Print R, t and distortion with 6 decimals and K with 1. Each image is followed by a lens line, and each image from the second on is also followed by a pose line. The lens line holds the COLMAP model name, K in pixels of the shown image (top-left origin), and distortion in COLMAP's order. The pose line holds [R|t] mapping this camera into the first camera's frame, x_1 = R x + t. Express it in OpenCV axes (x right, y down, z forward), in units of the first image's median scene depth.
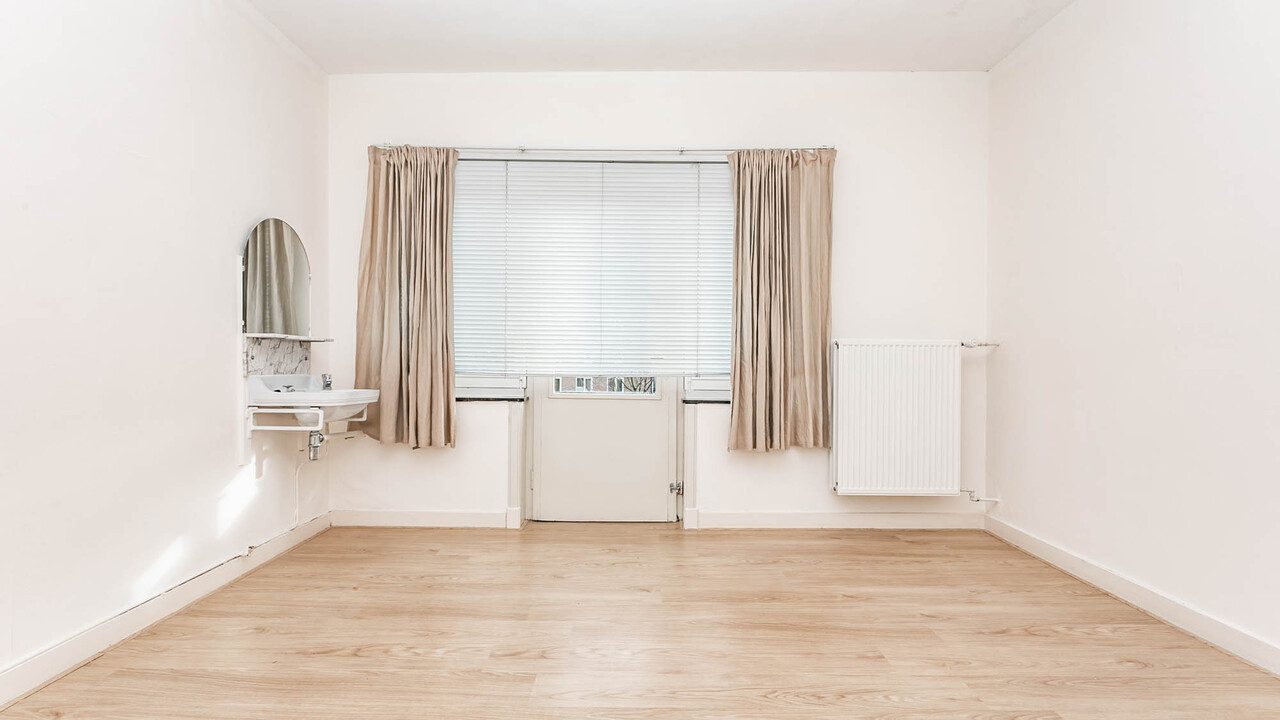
lens RADIAL K [[612.4, 0, 639.0], [0, 612.4, 360.1], [0, 0, 1]] dist [0.008473, 0.000449]
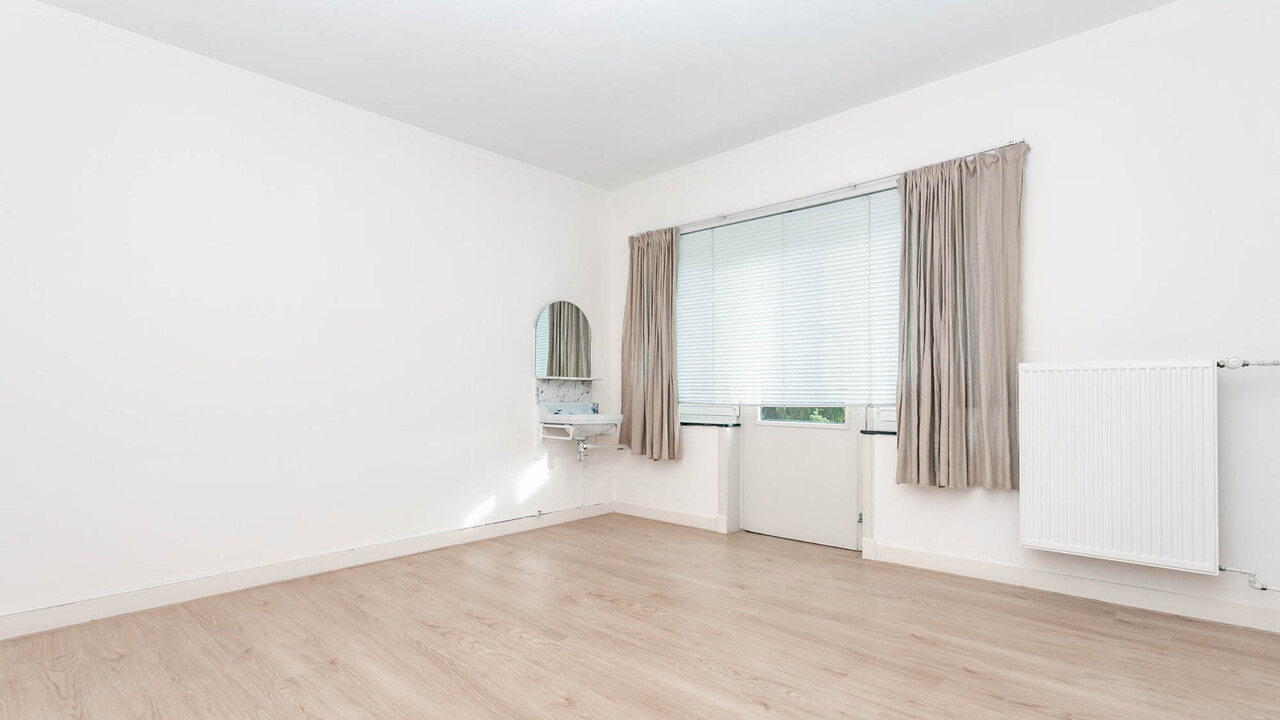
lens RADIAL K [[612.4, 0, 617.2], [0, 612.4, 389.9], [0, 0, 1]] dist [0.008473, 0.000449]
pose [[0.725214, -0.010732, -0.688439, 0.499048], [0.005928, 0.999939, -0.009343, 0.005749], [0.688498, 0.002695, 0.725234, -0.010191]]
